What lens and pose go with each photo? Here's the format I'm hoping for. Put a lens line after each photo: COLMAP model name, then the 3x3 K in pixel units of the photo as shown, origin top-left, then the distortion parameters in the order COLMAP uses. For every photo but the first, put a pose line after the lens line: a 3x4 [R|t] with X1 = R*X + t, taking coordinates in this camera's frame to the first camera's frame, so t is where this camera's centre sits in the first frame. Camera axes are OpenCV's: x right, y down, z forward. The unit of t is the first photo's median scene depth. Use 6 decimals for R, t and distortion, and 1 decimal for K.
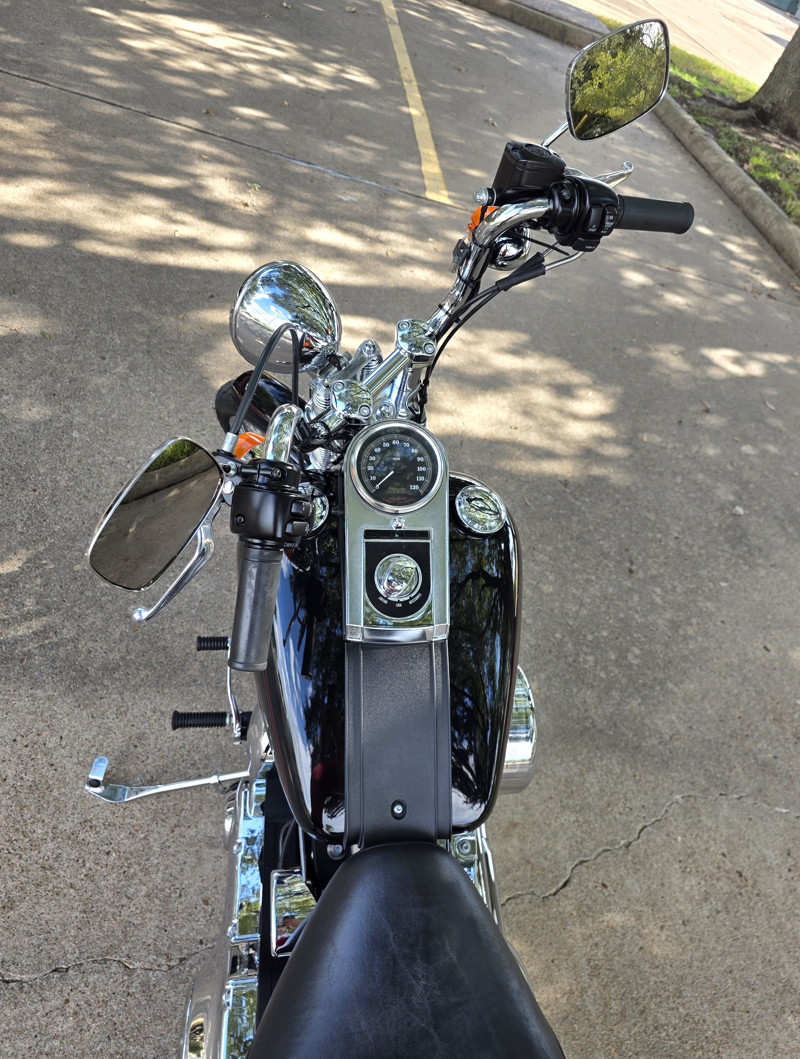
lens RADIAL K [[750.4, 0, 431.7], [0, 750.4, 511.7], [0, 0, 1]] dist [0.044059, -0.040943]
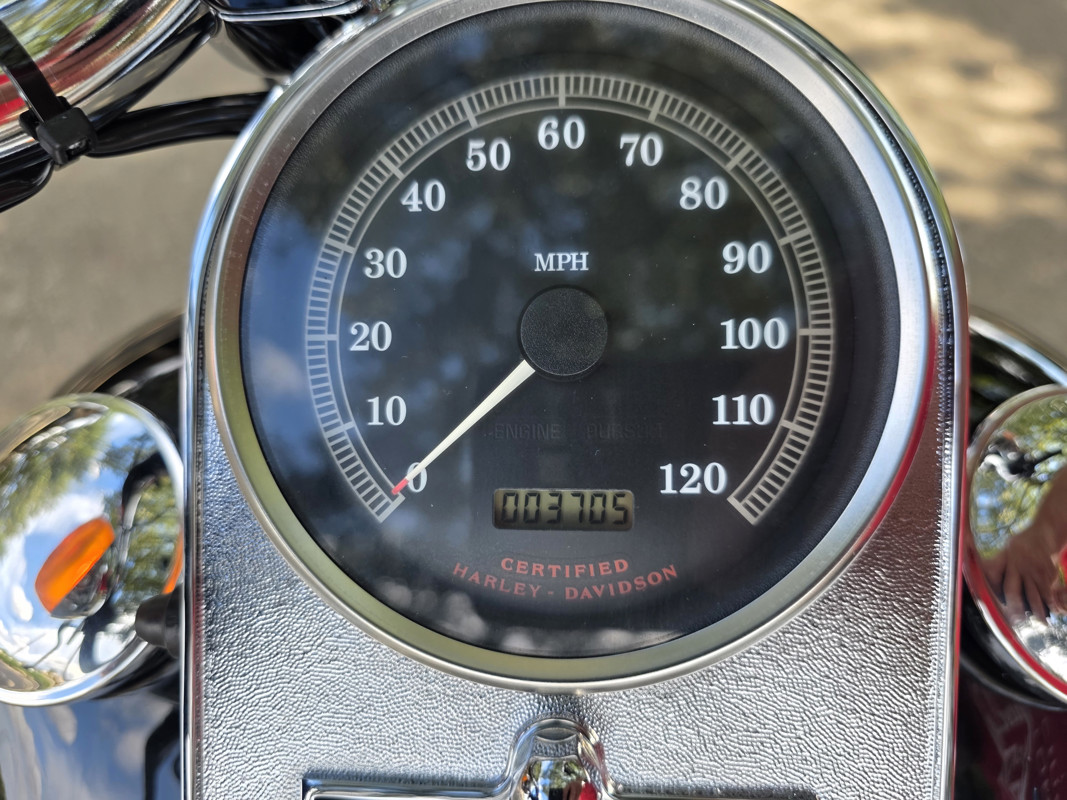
lens RADIAL K [[720.0, 0, 533.5], [0, 720.0, 400.0], [0, 0, 1]] dist [0.026333, -0.015904]
pose [[0.965265, 0.031466, -0.259371, -0.009105], [0.021283, 0.979953, 0.198090, -0.036578], [0.260404, -0.196729, 0.945245, 0.445220]]
